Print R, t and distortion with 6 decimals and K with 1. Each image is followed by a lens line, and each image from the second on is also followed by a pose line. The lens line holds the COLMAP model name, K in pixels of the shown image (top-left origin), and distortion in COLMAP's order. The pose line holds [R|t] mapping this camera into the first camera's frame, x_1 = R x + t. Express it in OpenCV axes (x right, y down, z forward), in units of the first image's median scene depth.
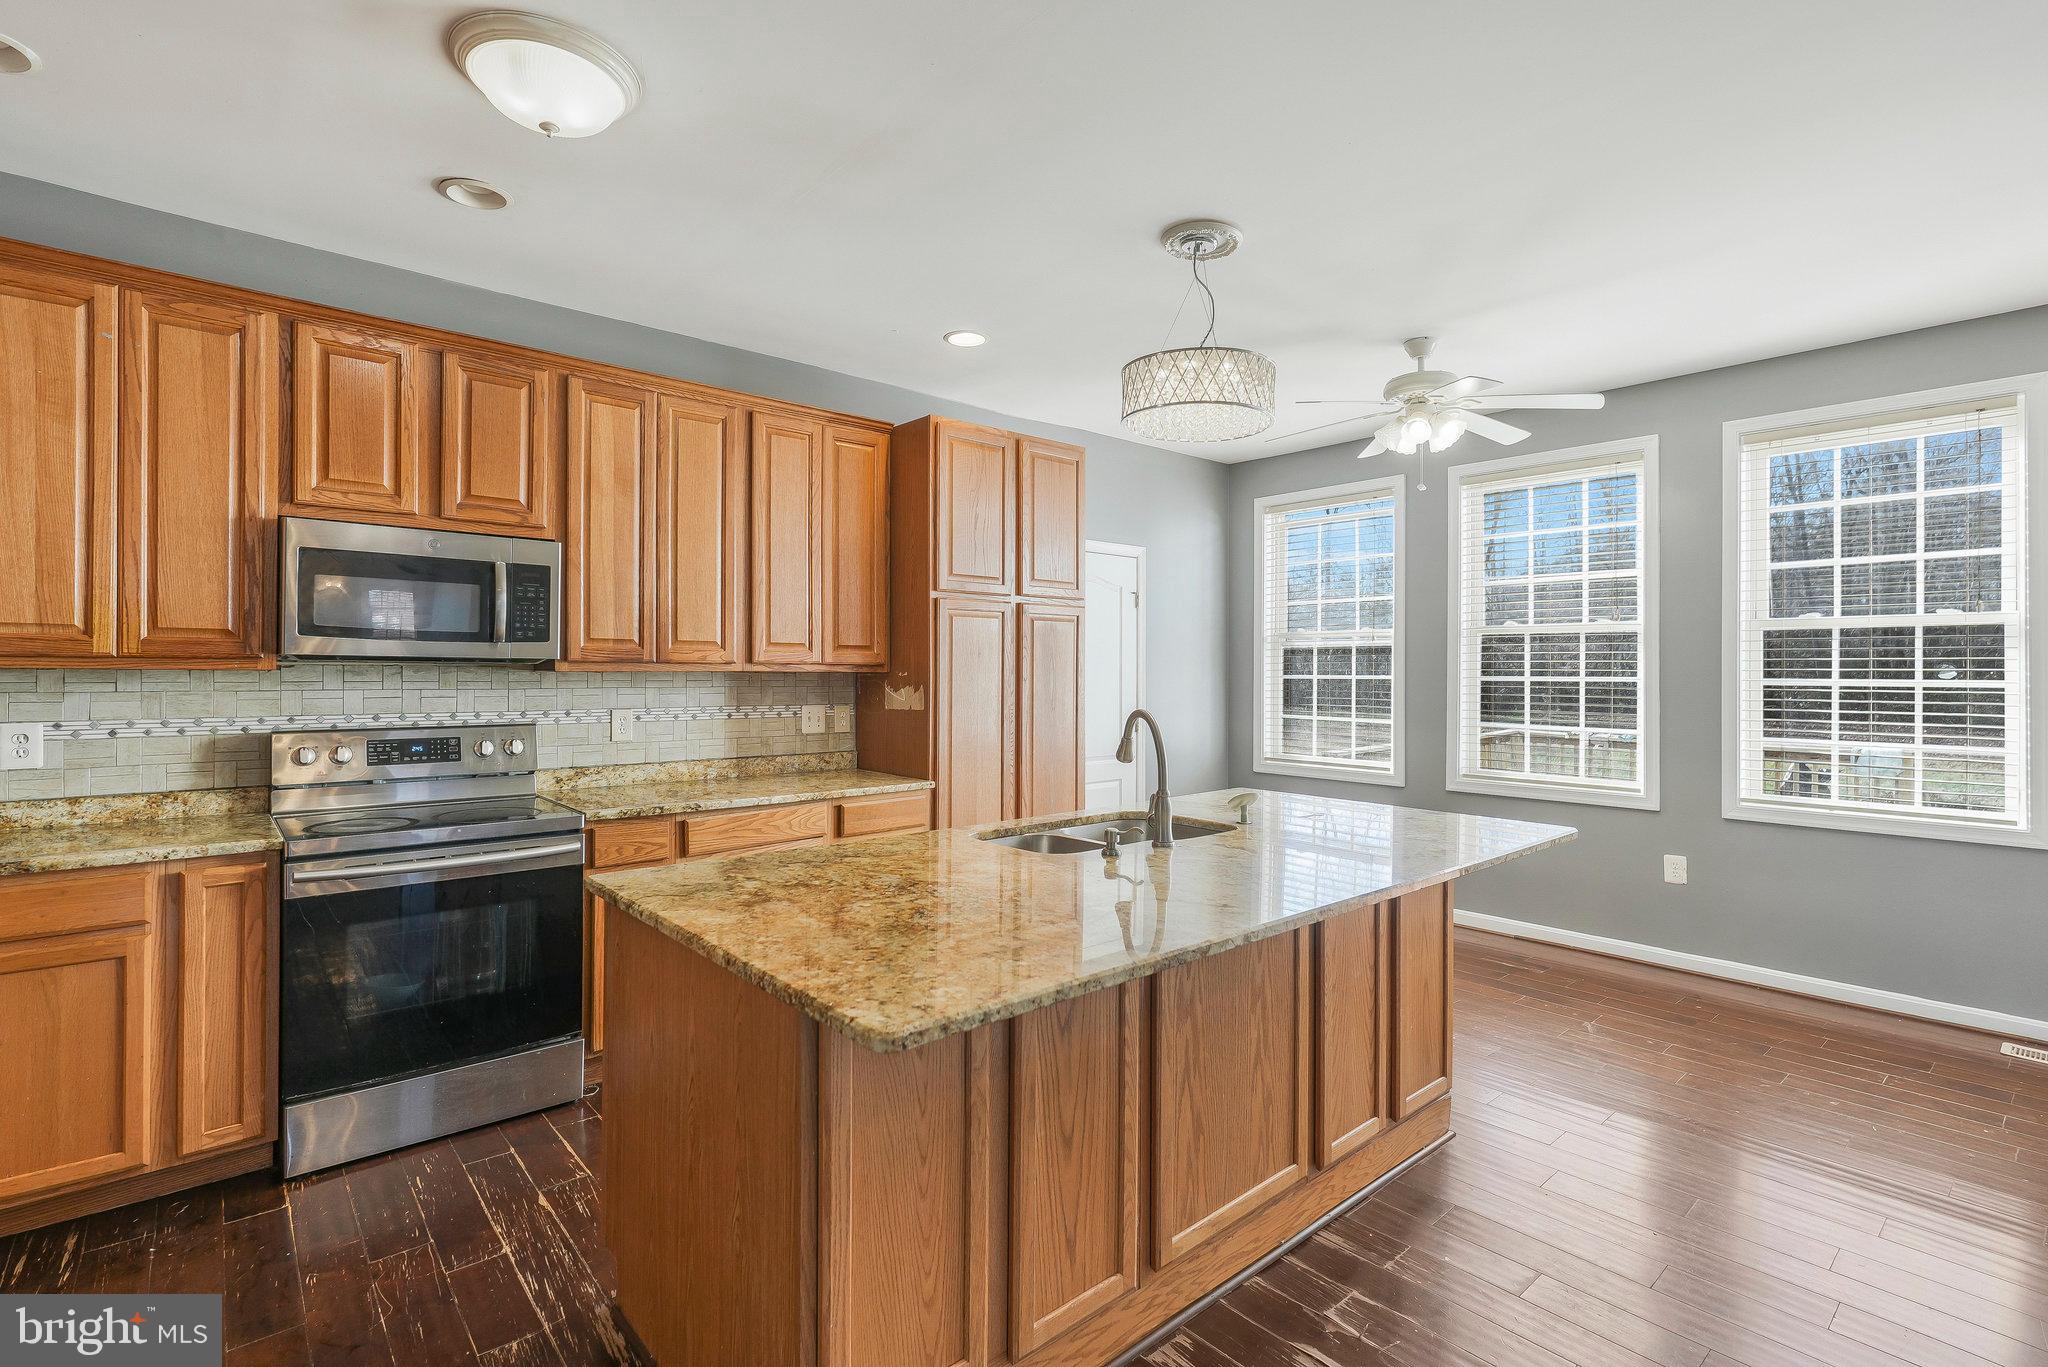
lens RADIAL K [[957.0, 0, 1018.0], [0, 957.0, 662.6], [0, 0, 1]] dist [-0.002940, 0.000661]
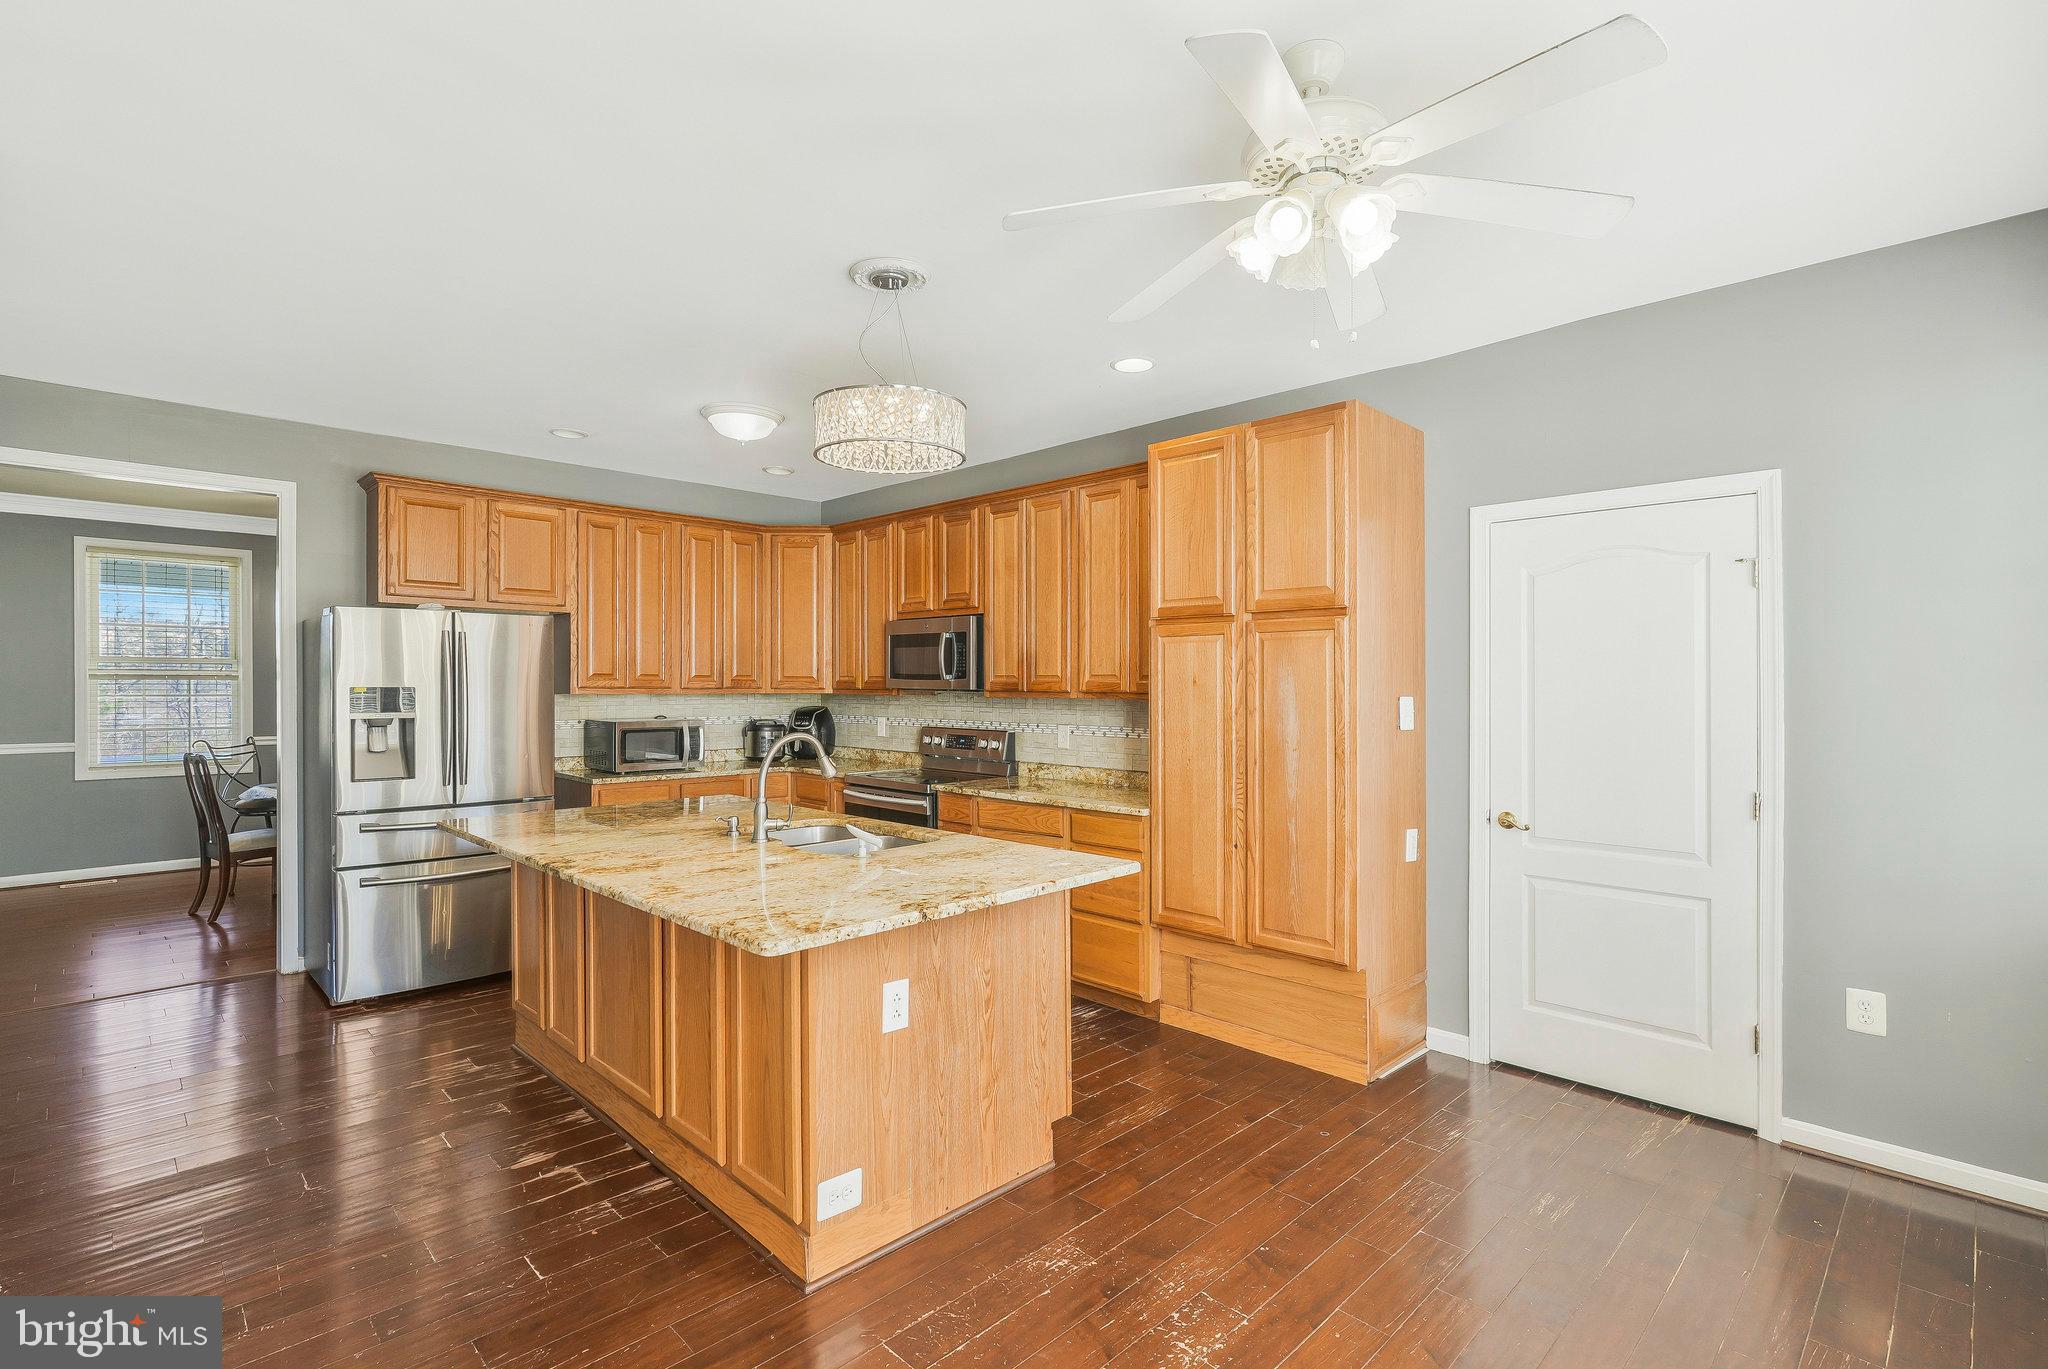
lens RADIAL K [[957.0, 0, 1018.0], [0, 957.0, 663.6], [0, 0, 1]] dist [-0.002940, 0.000661]
pose [[0.076750, -0.028703, -0.996637, 0.997455], [0.000335, 0.999586, -0.028762, 0.000294], [0.997050, 0.001873, 0.076727, 0.866784]]
